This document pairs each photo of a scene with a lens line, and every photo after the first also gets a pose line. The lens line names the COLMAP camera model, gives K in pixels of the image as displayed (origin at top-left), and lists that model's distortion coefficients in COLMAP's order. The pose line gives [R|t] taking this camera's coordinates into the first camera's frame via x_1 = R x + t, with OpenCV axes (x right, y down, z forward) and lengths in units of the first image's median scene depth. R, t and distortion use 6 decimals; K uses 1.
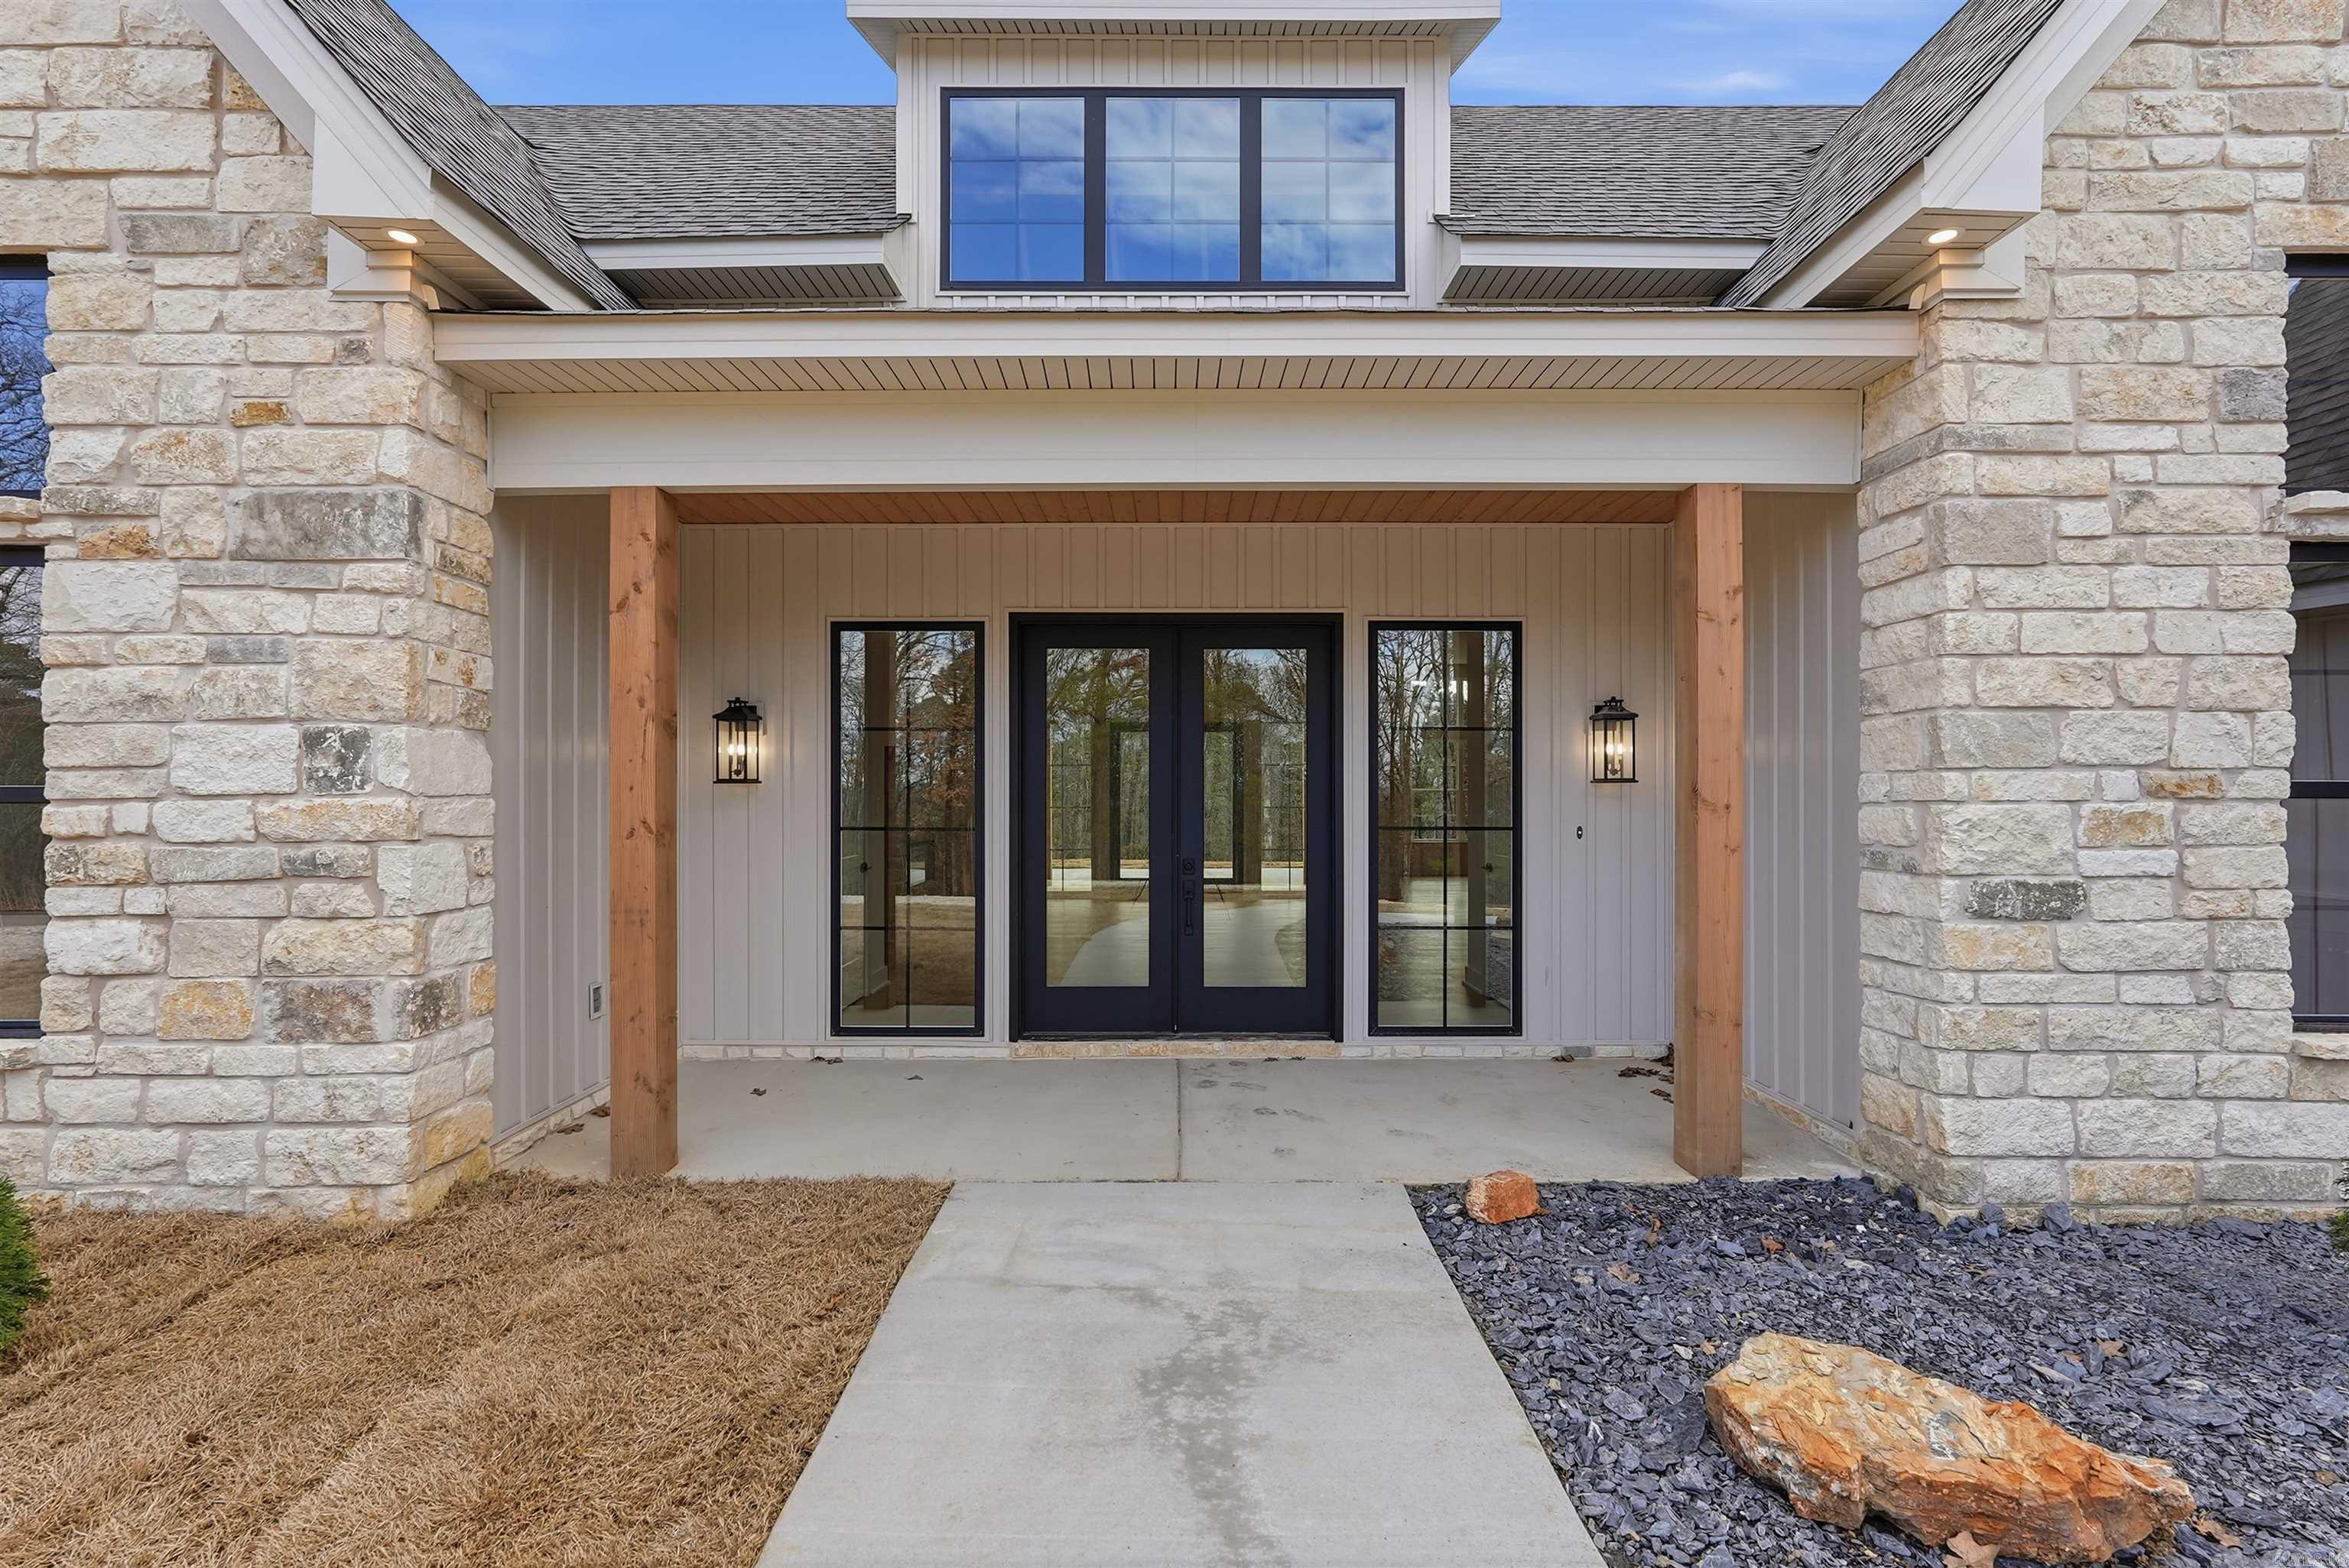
lens RADIAL K [[1048.2, 0, 1168.6], [0, 1048.2, 783.3], [0, 0, 1]] dist [-0.011768, 0.006285]
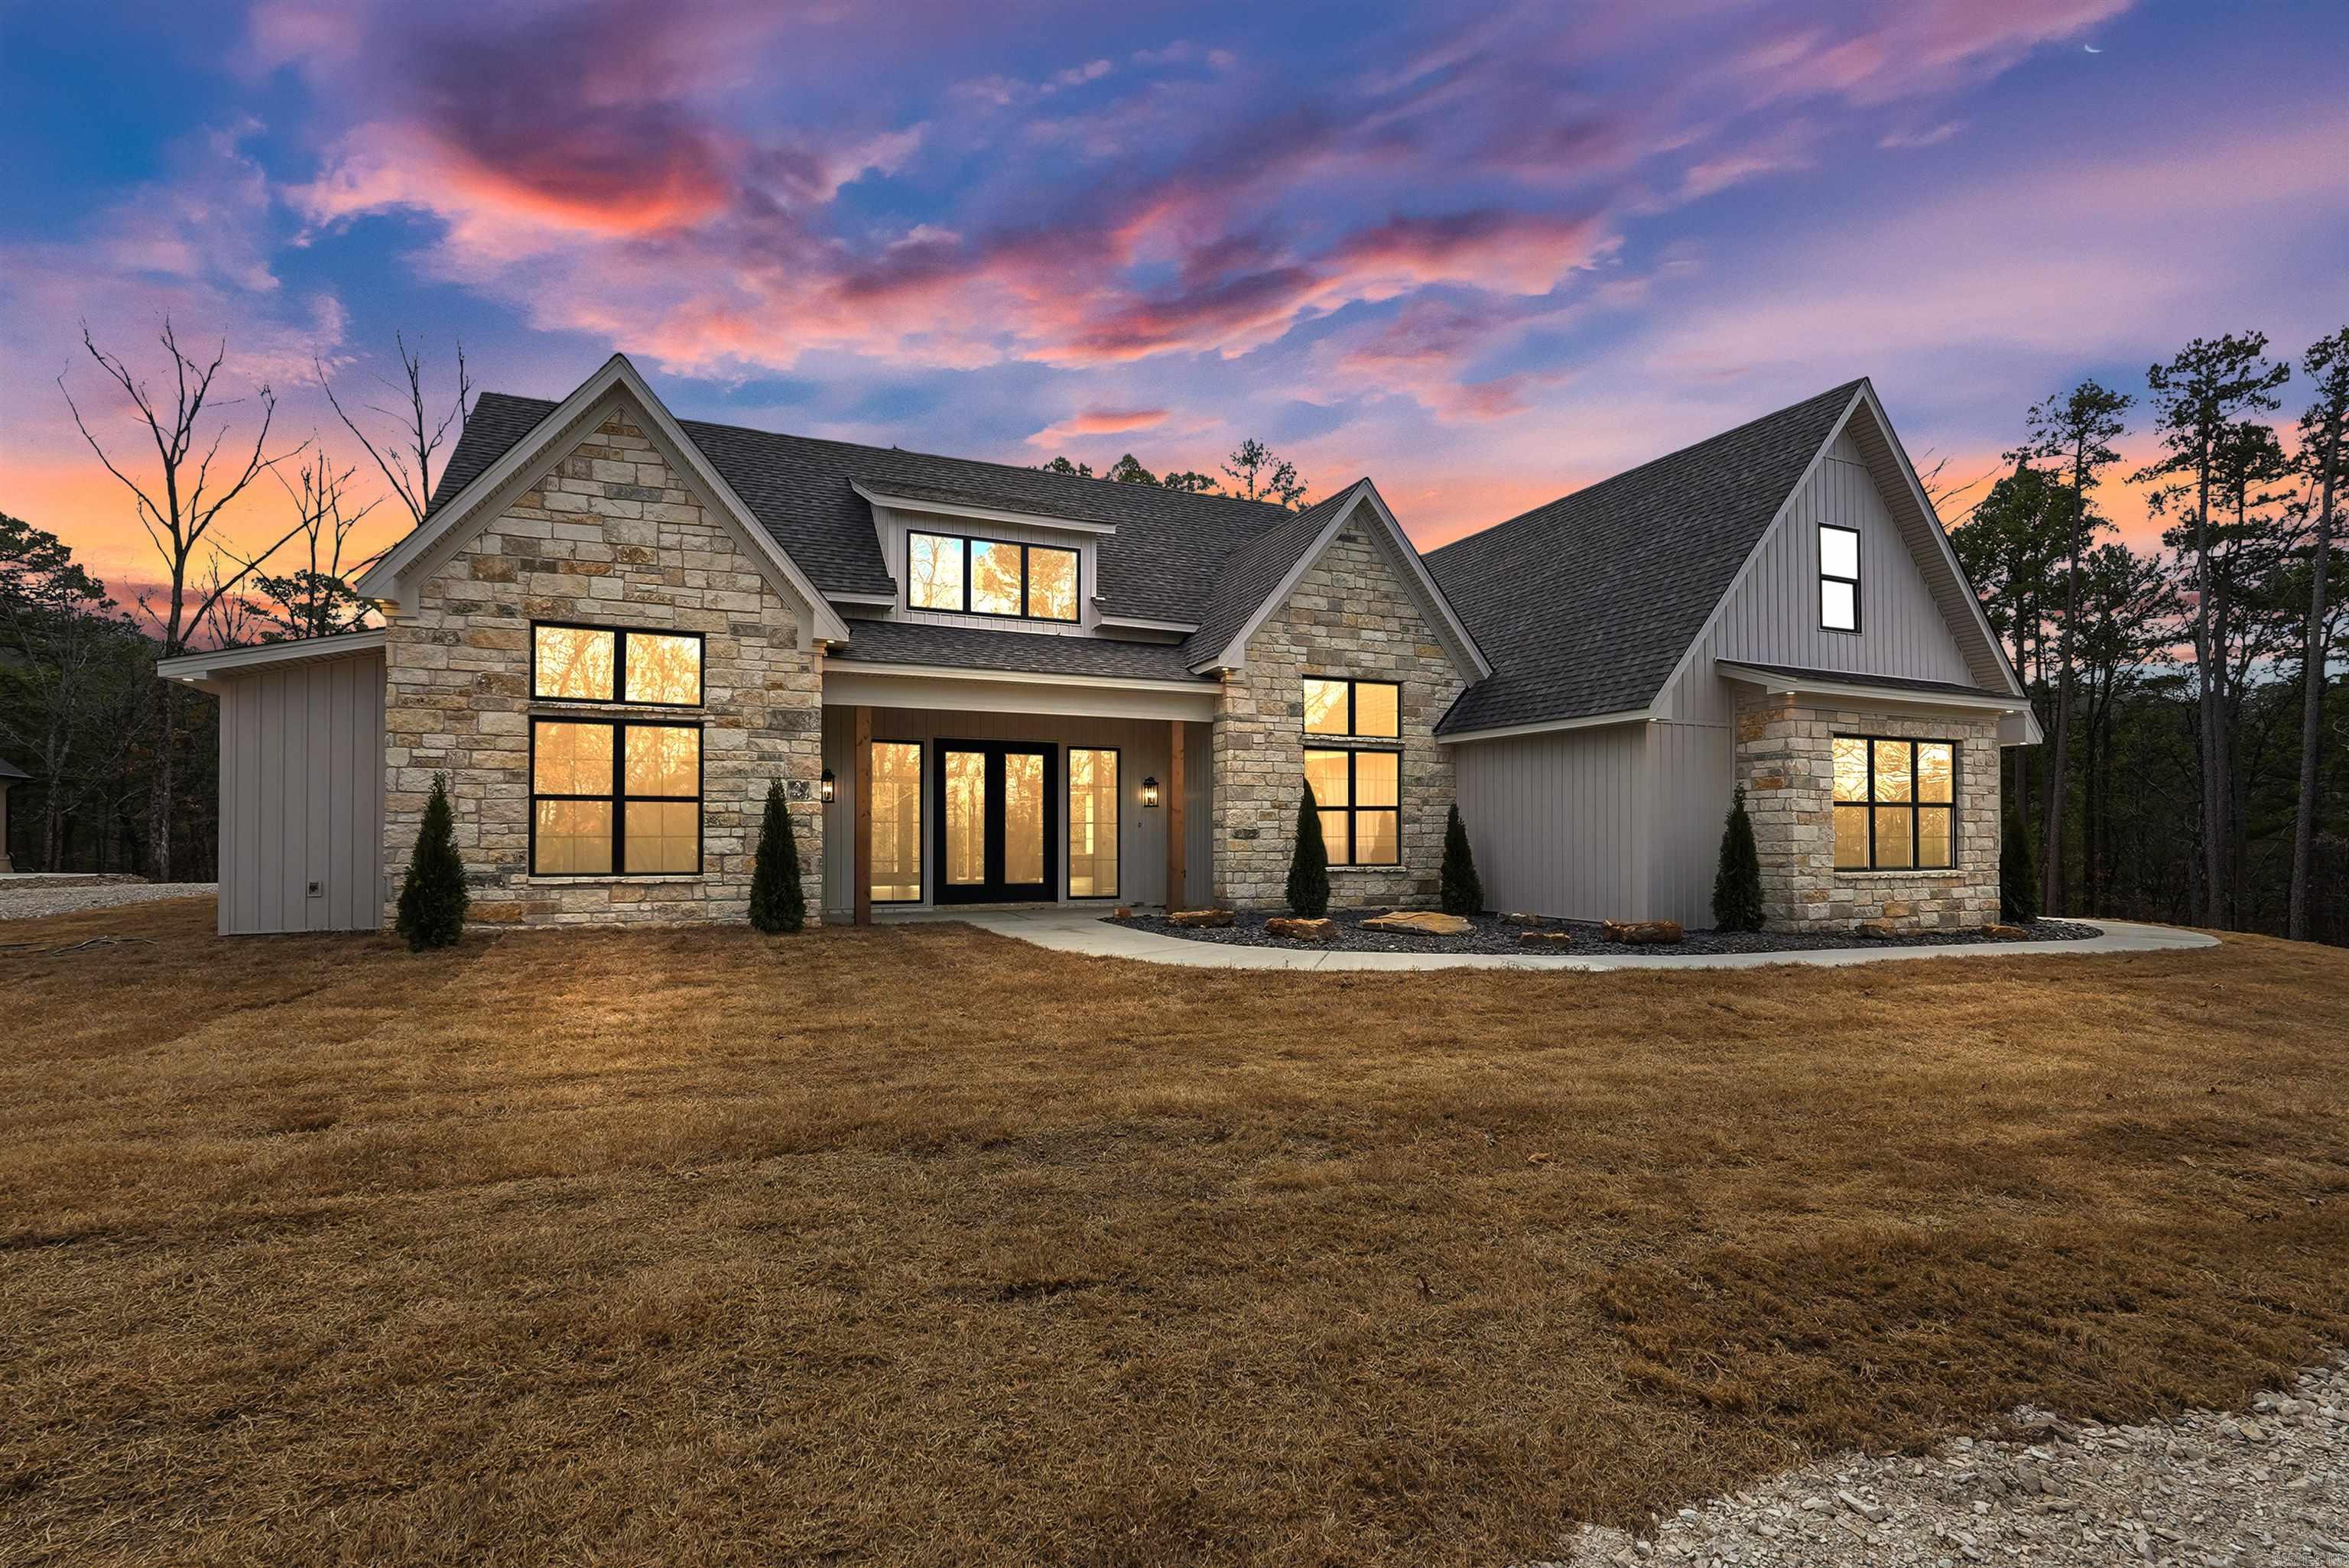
lens RADIAL K [[1048.2, 0, 1141.8], [0, 1048.2, 835.2], [0, 0, 1]] dist [-0.011768, 0.006285]
pose [[0.926764, 0.003222, 0.375631, -1.040978], [-0.002799, 0.999995, -0.001671, 0.124760], [-0.375635, 0.000497, 0.926768, -2.542150]]
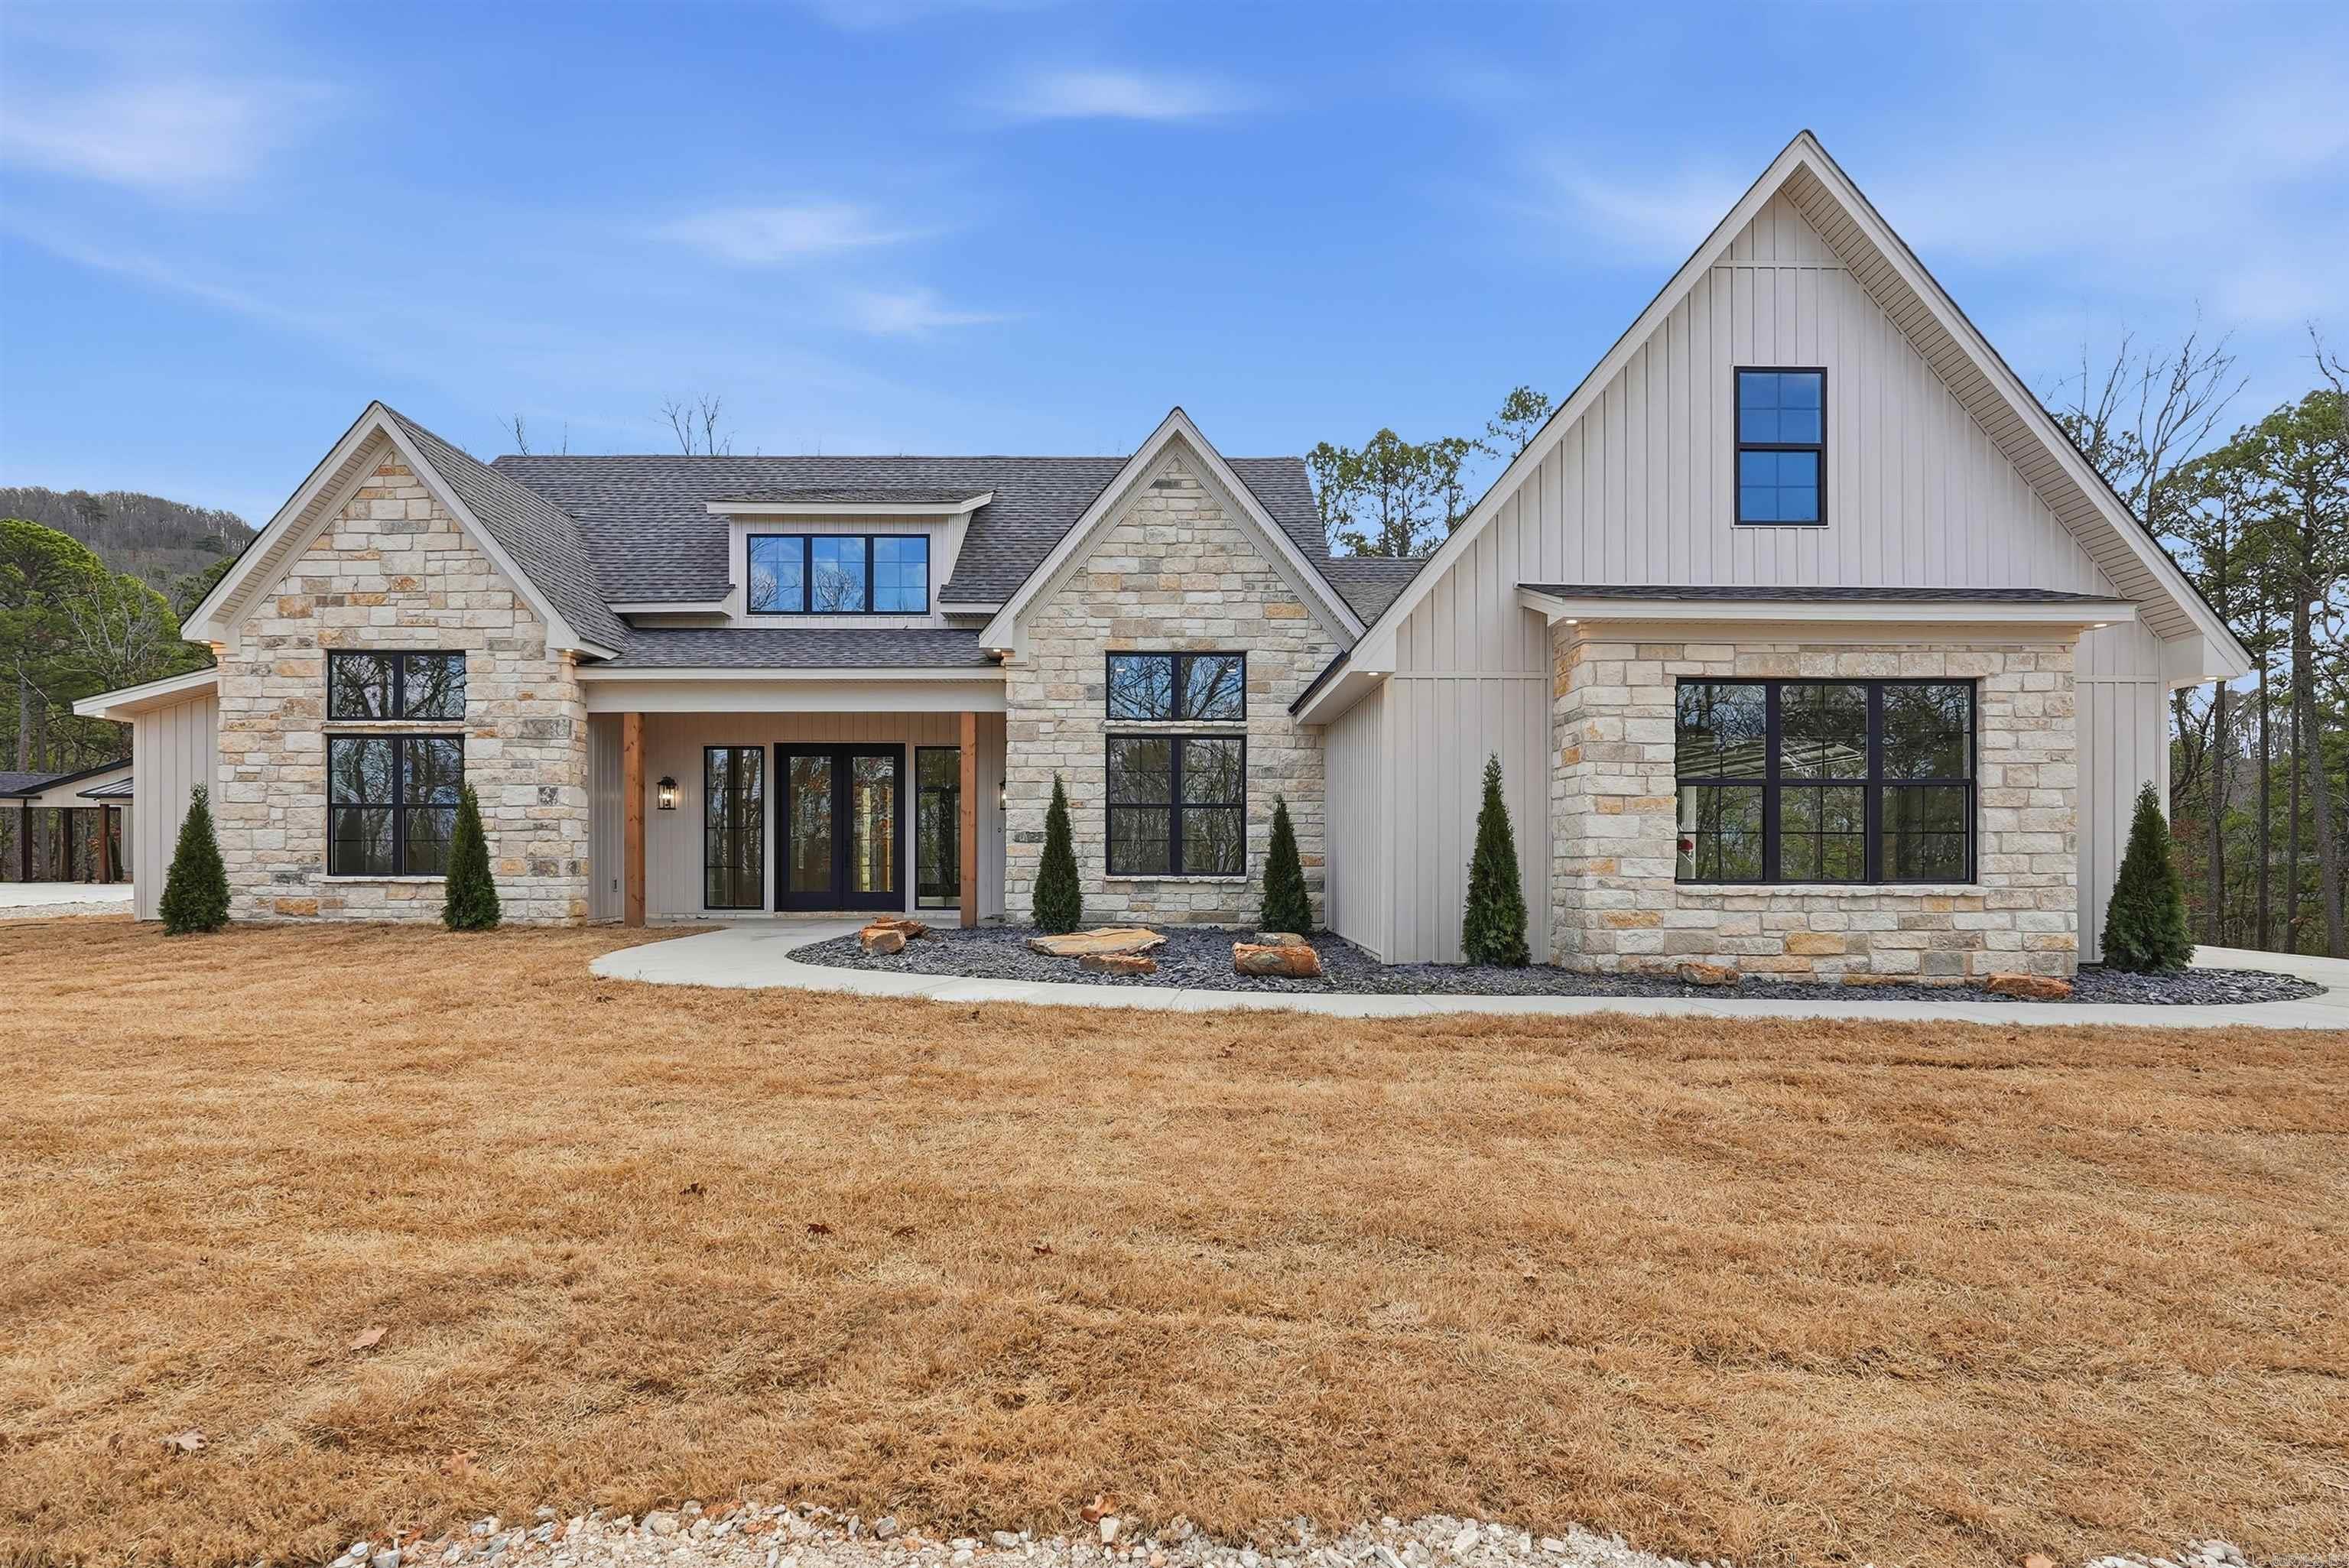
lens RADIAL K [[1077.3, 0, 1125.2], [0, 1077.3, 867.0], [0, 0, 1]] dist [-0.005140, -0.000021]
pose [[0.999981, 0.002358, -0.005714, 1.156004], [-0.002295, 0.999936, 0.011084, 0.171684], [0.005740, -0.011071, 0.999922, -2.596025]]
